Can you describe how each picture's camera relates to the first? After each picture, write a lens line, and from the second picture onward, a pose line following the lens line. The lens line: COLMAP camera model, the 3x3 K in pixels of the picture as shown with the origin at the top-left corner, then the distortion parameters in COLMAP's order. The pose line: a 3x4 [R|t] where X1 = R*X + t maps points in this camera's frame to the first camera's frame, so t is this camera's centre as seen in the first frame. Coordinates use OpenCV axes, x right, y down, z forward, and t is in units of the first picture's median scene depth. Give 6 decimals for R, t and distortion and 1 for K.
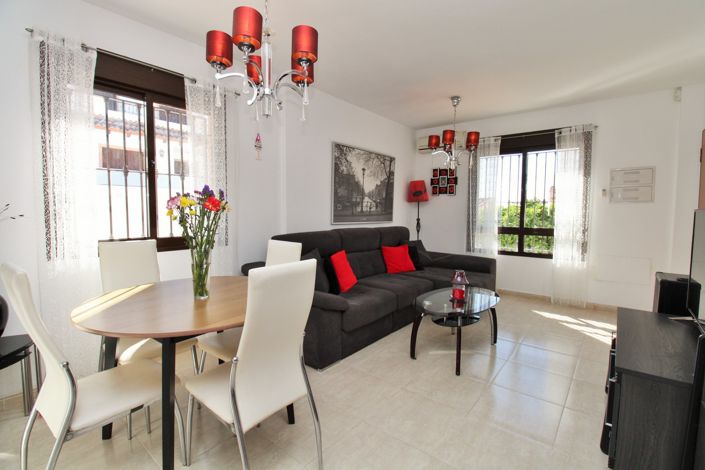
lens RADIAL K [[325.6, 0, 356.0], [0, 325.6, 231.1], [0, 0, 1]] dist [0.001380, -0.012805]
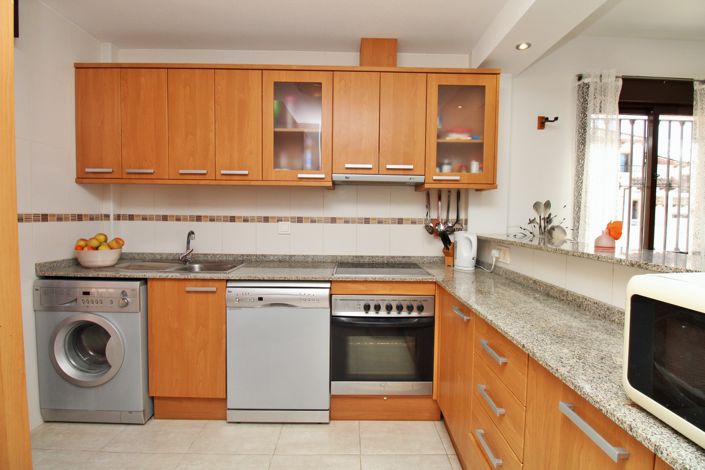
lens RADIAL K [[325.6, 0, 356.0], [0, 325.6, 231.1], [0, 0, 1]] dist [0.001380, -0.012805]
pose [[0.634476, 0.035694, -0.772118, -0.259653], [-0.057075, 0.998370, -0.000747, 0.007121], [0.770832, 0.044542, 0.635479, -0.190676]]
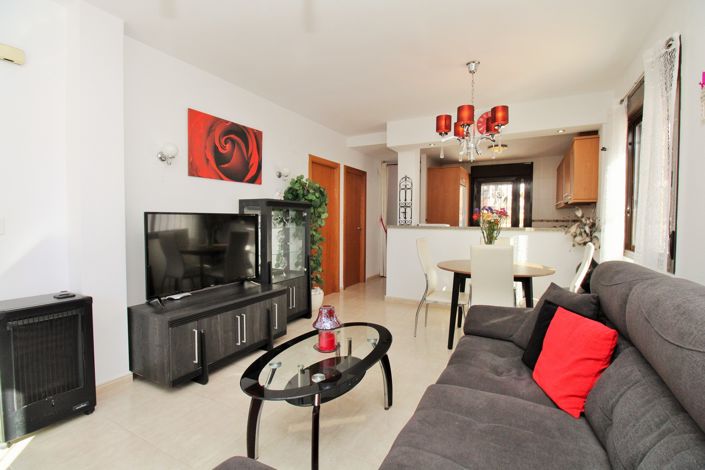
lens RADIAL K [[323.4, 0, 354.7], [0, 323.4, 232.8], [0, 0, 1]] dist [-0.018547, 0.000024]
pose [[-0.983001, -0.005812, -0.183506, 0.250183], [-0.024583, 0.994665, 0.100186, -0.058968], [0.181945, 0.102994, -0.977900, 1.049975]]
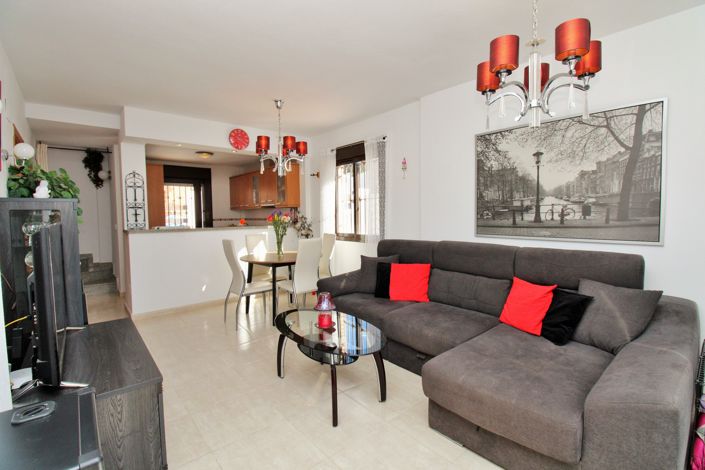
lens RADIAL K [[325.6, 0, 356.0], [0, 325.6, 231.1], [0, 0, 1]] dist [0.001380, -0.012805]
pose [[-0.180635, 0.042836, -0.982617, 0.725577], [-0.052186, 0.997226, 0.053067, -0.056732], [0.982165, 0.060865, -0.177899, 0.788957]]
